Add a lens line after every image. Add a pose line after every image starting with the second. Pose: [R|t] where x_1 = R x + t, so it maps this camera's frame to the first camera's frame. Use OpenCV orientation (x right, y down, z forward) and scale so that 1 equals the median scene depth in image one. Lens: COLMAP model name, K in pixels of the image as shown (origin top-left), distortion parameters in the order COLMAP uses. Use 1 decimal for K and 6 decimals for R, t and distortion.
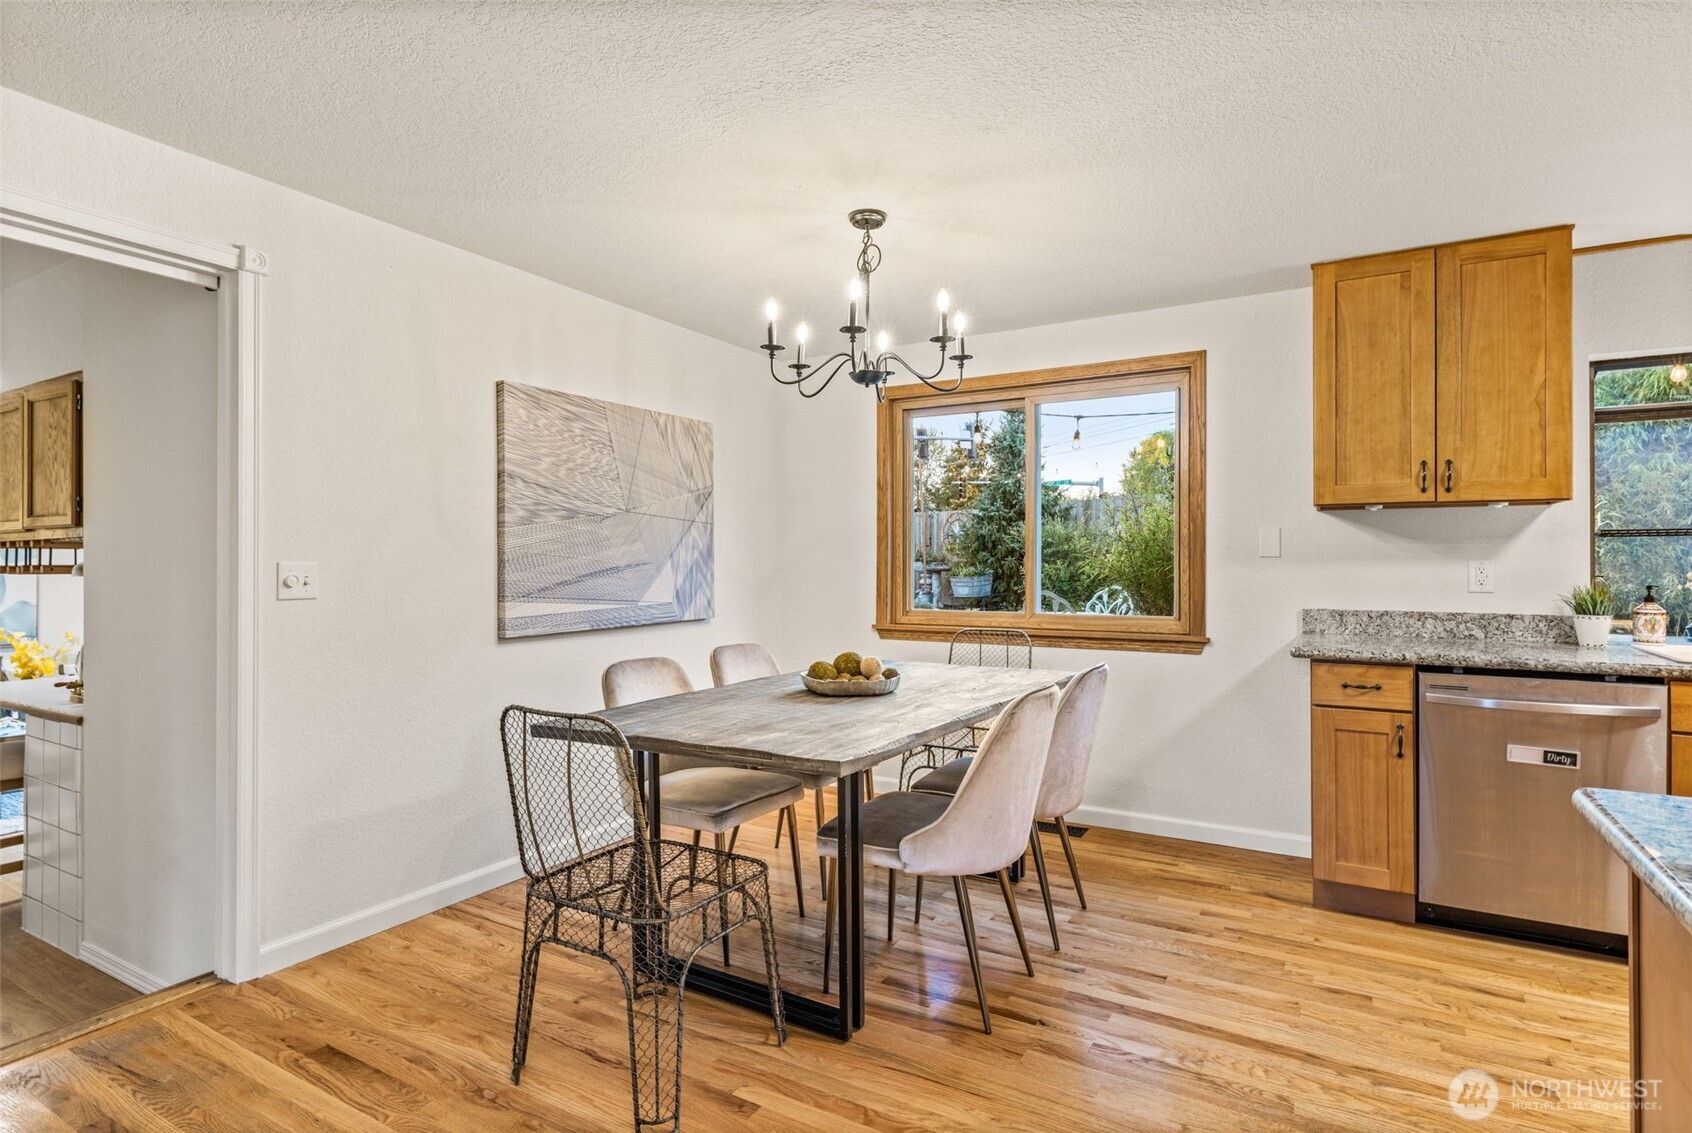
lens RADIAL K [[859.6, 0, 845.5], [0, 859.6, 562.0], [0, 0, 1]] dist [-0.000803, -0.000295]
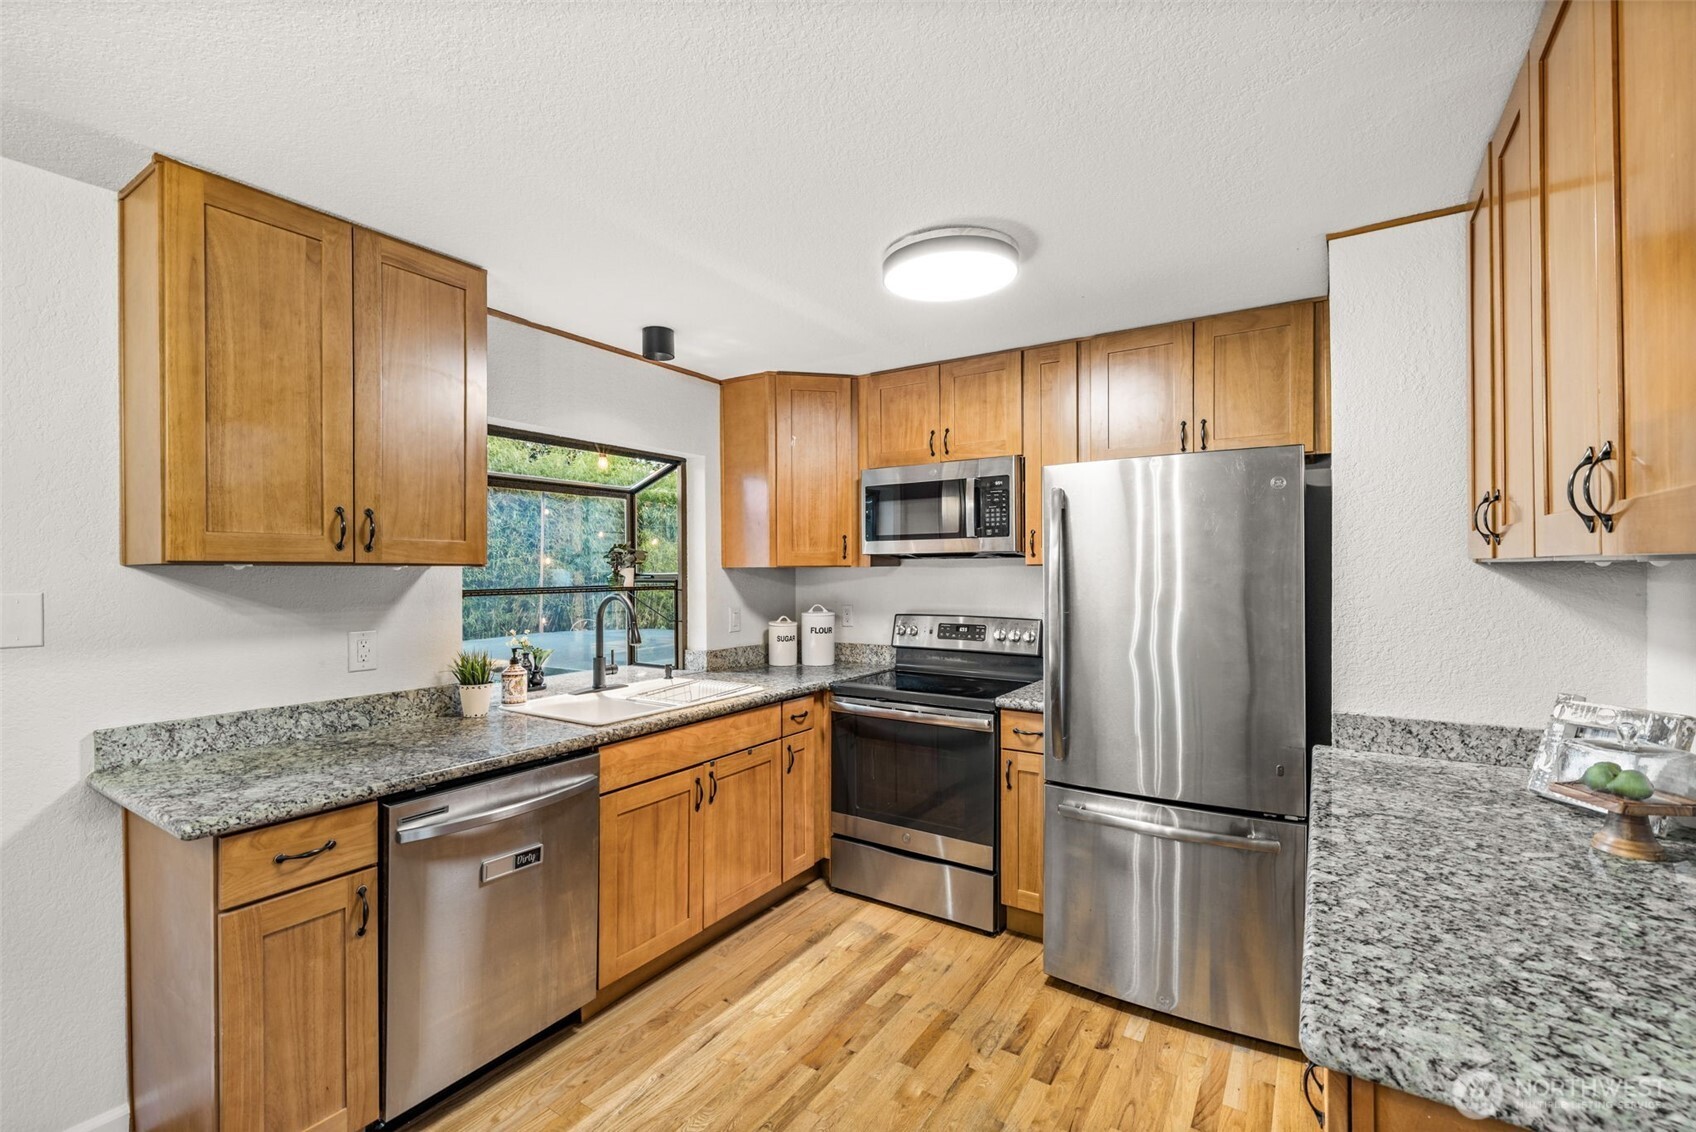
lens RADIAL K [[737.4, 0, 846.7], [0, 737.4, 571.4], [0, 0, 1]] dist [0.000236, -0.000094]
pose [[0.050146, -0.000877, 0.998742, 0.062539], [0.002605, 0.999996, 0.000747, -0.061107], [-0.998739, 0.002565, 0.050148, 0.526567]]
